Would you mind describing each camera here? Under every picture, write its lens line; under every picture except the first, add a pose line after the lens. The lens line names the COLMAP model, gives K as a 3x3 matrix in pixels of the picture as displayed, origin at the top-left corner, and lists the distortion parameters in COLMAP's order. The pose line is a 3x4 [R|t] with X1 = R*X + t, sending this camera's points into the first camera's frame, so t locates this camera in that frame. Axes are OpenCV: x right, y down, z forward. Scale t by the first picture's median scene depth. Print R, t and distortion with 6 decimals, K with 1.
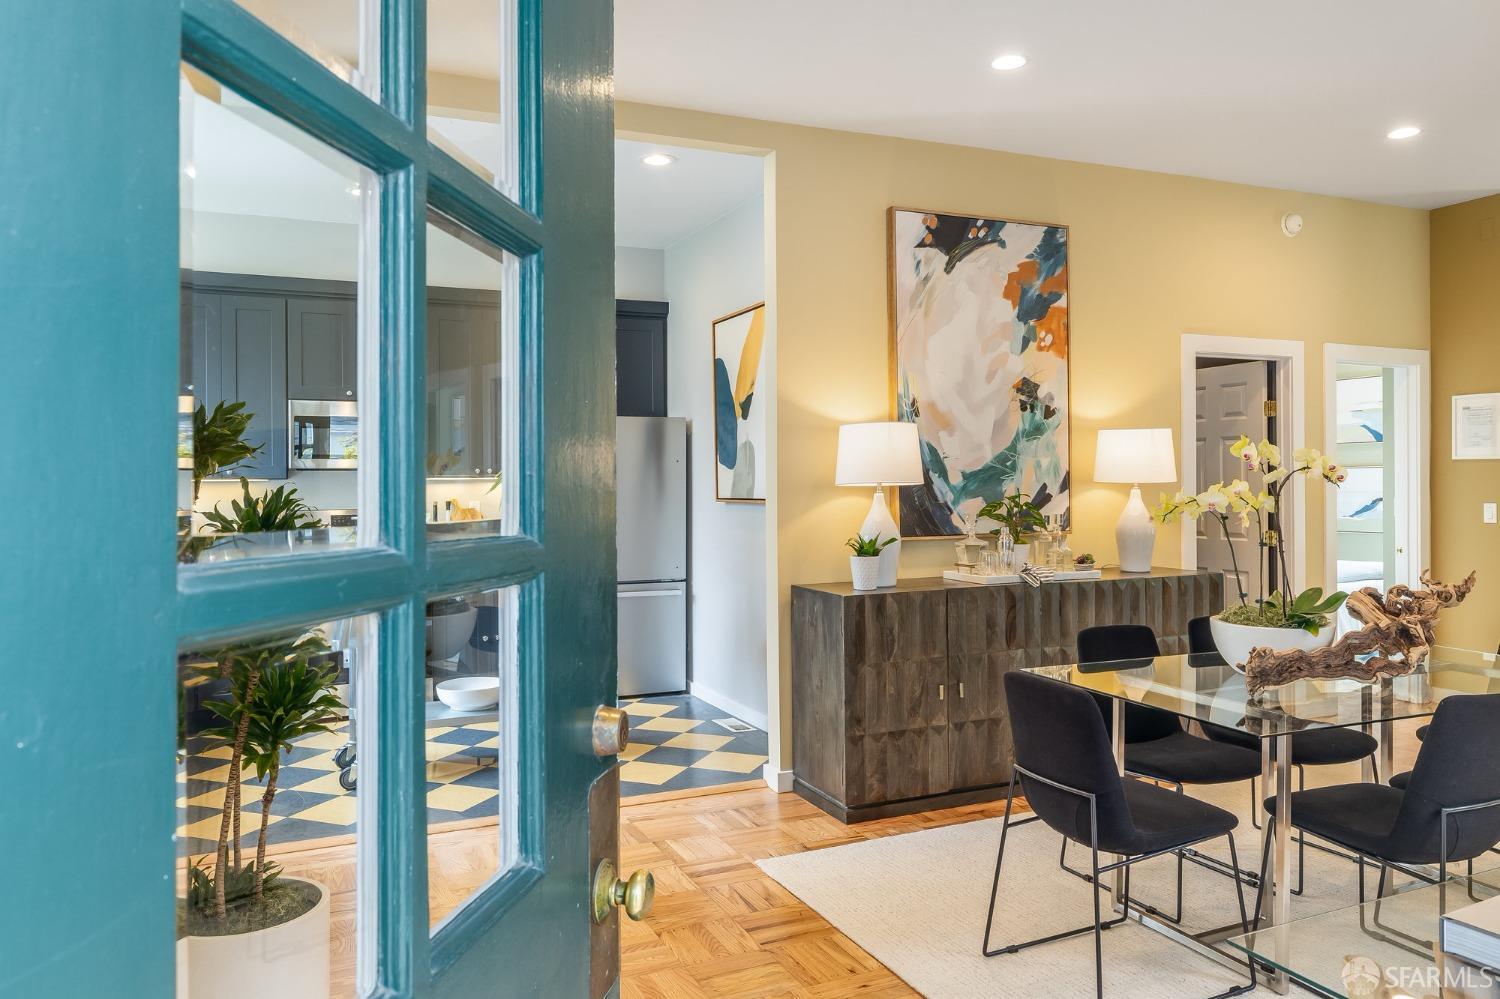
lens RADIAL K [[1053.8, 0, 746.7], [0, 1053.8, 481.4], [0, 0, 1]] dist [0.002975, -0.002291]
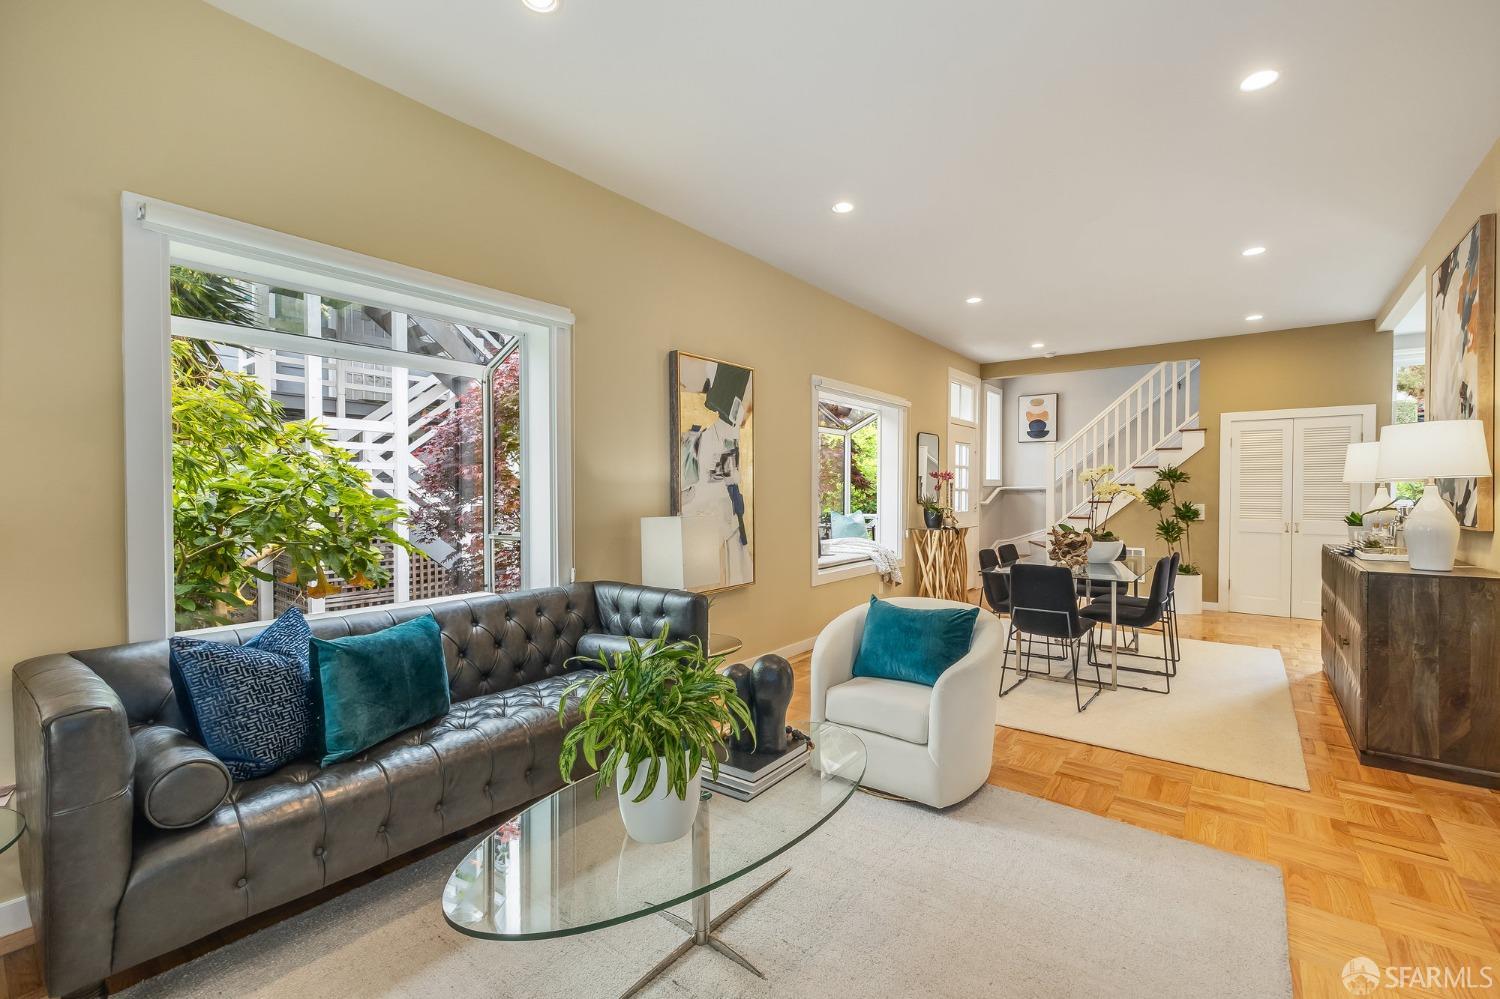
lens RADIAL K [[635.6, 0, 763.2], [0, 635.6, 496.9], [0, 0, 1]] dist [0.000425, -0.000368]
pose [[-0.875889, 0.011810, -0.482369, 1.246397], [0.006706, 0.999902, 0.012303, 0.006522], [0.482467, 0.007542, -0.875882, 1.271103]]
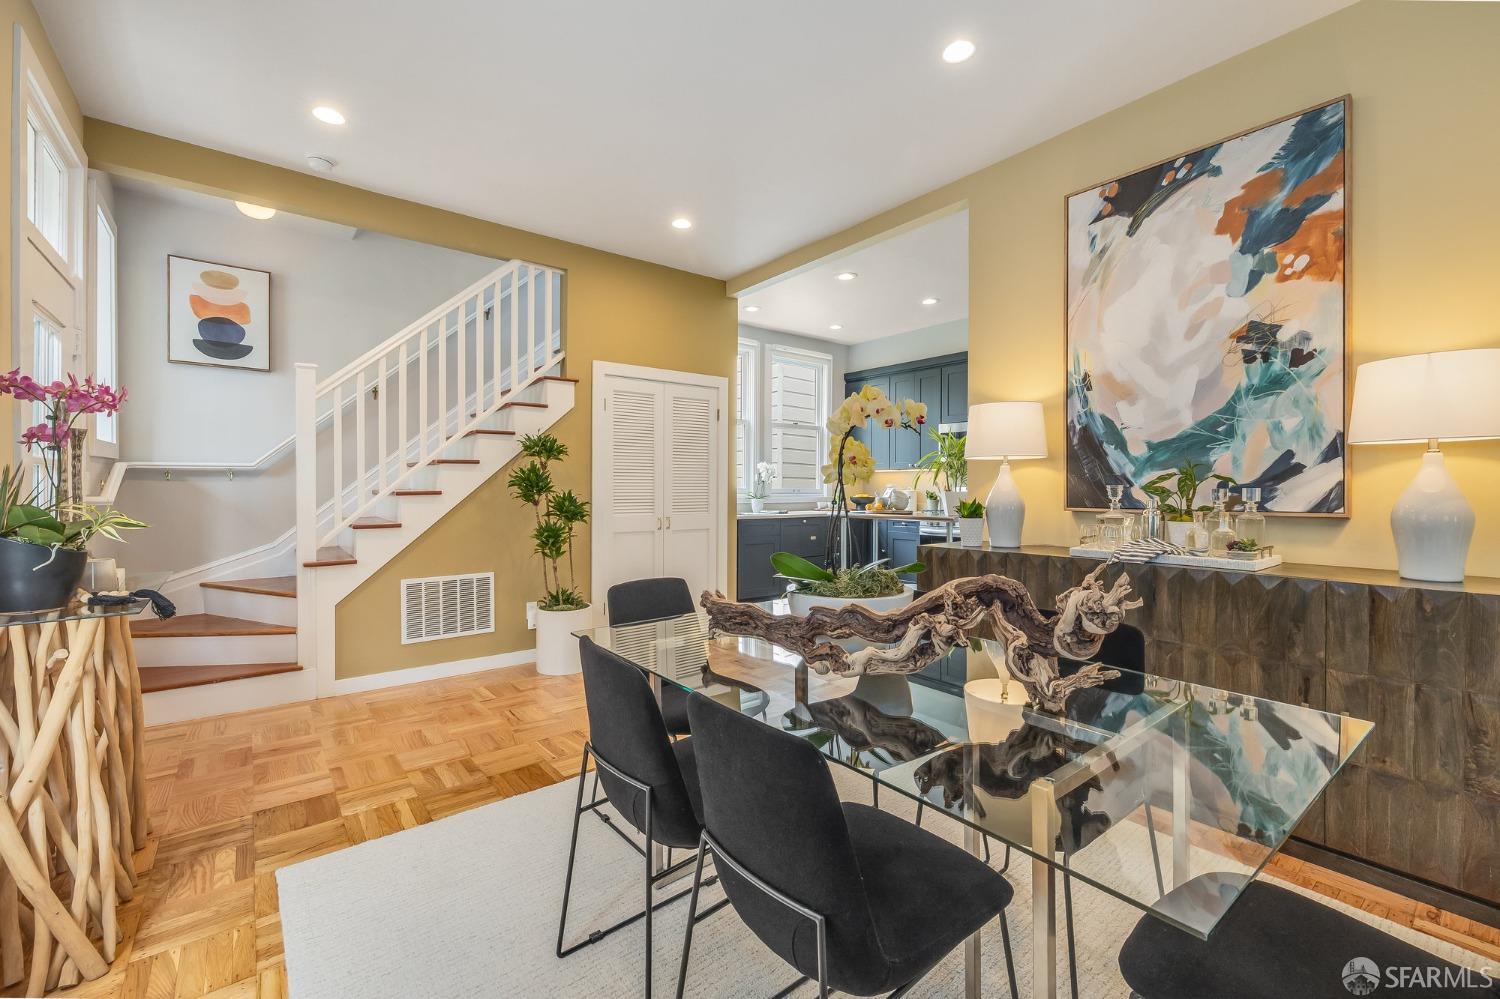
lens RADIAL K [[635.6, 0, 750.1], [0, 635.6, 491.6], [0, 0, 1]] dist [0.000425, -0.000368]
pose [[0.249059, 0.015316, -0.968367, 0.669470], [-0.003522, 0.999883, 0.014909, 0.027955], [0.968482, -0.000303, 0.249084, 0.522106]]
